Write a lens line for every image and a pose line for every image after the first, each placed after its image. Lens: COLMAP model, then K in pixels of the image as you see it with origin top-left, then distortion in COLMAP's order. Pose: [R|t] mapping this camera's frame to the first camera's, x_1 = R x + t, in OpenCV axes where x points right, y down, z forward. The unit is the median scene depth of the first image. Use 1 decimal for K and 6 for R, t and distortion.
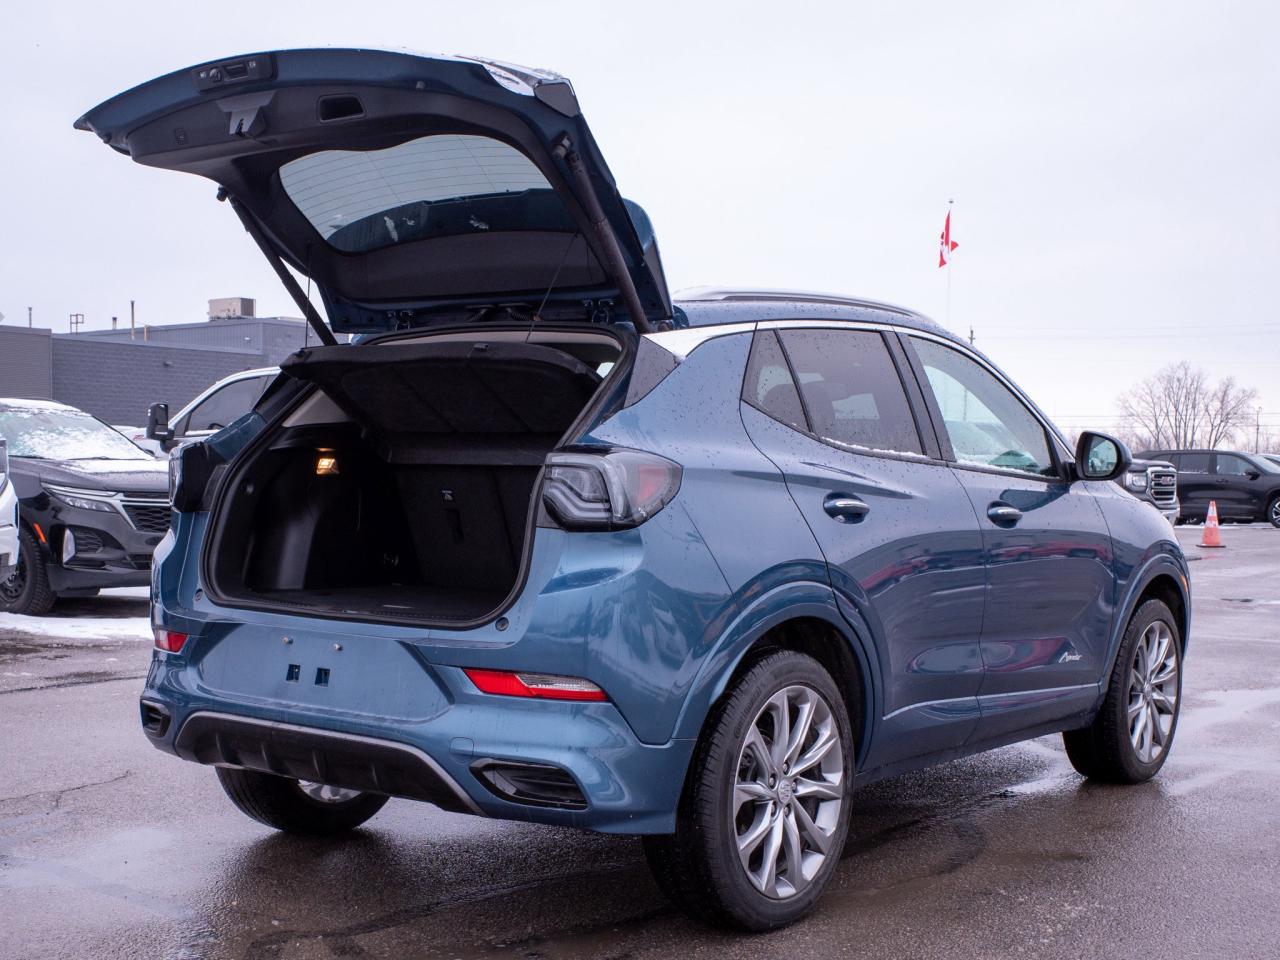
lens RADIAL K [[1642.0, 0, 596.8], [0, 1642.0, 609.0], [0, 0, 1]] dist [-0.046670, 0.026128]
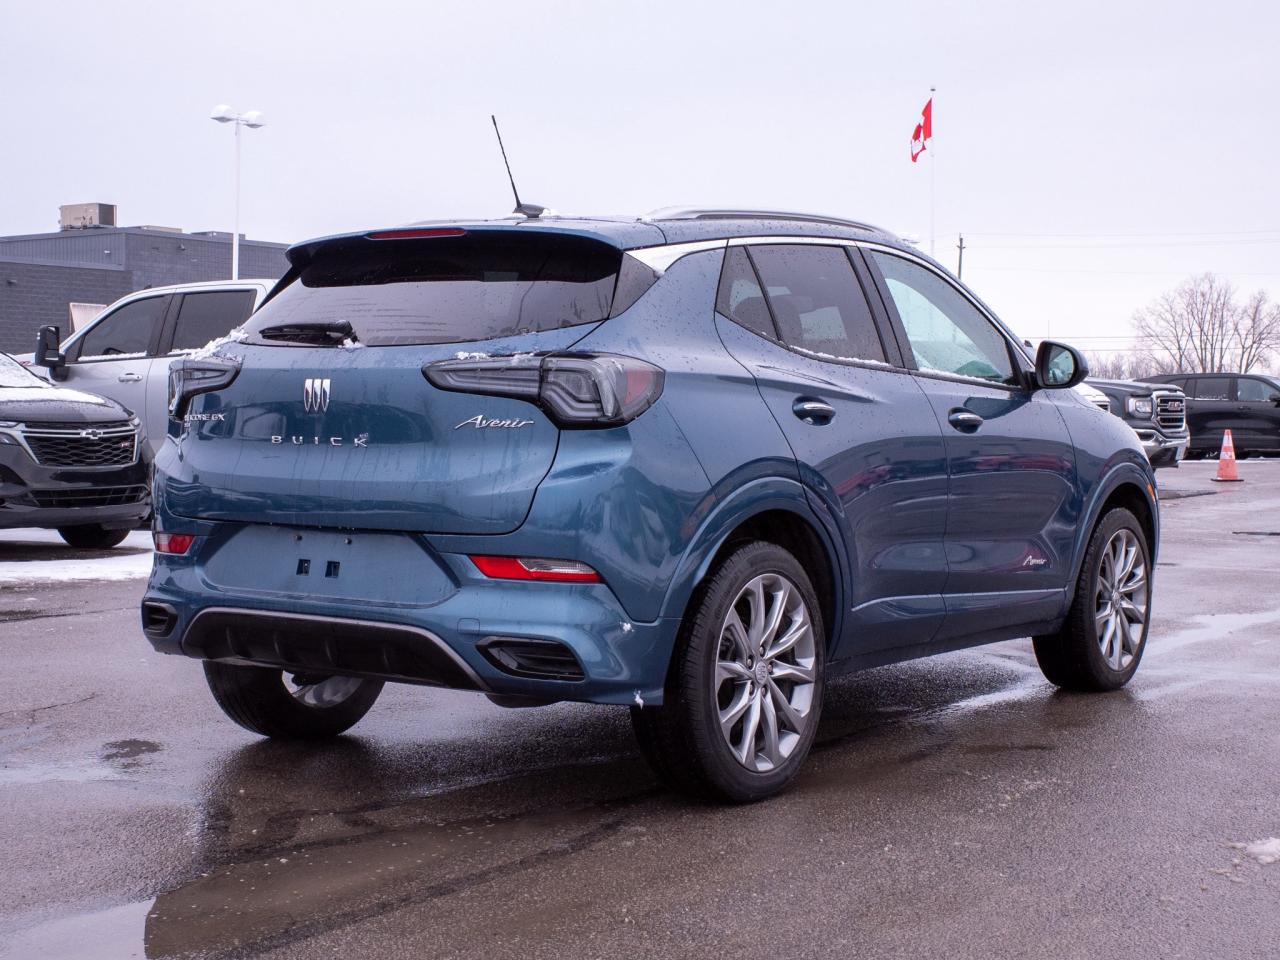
lens RADIAL K [[1967.0, 0, 640.0], [0, 1967.0, 480.0], [0, 0, 1]] dist [-0.046343, 0.000364]
pose [[0.998114, -0.010911, 0.060417, -0.036981], [0.013715, 0.998838, -0.046197, 0.038648], [-0.059842, 0.046938, 0.997104, -0.255405]]
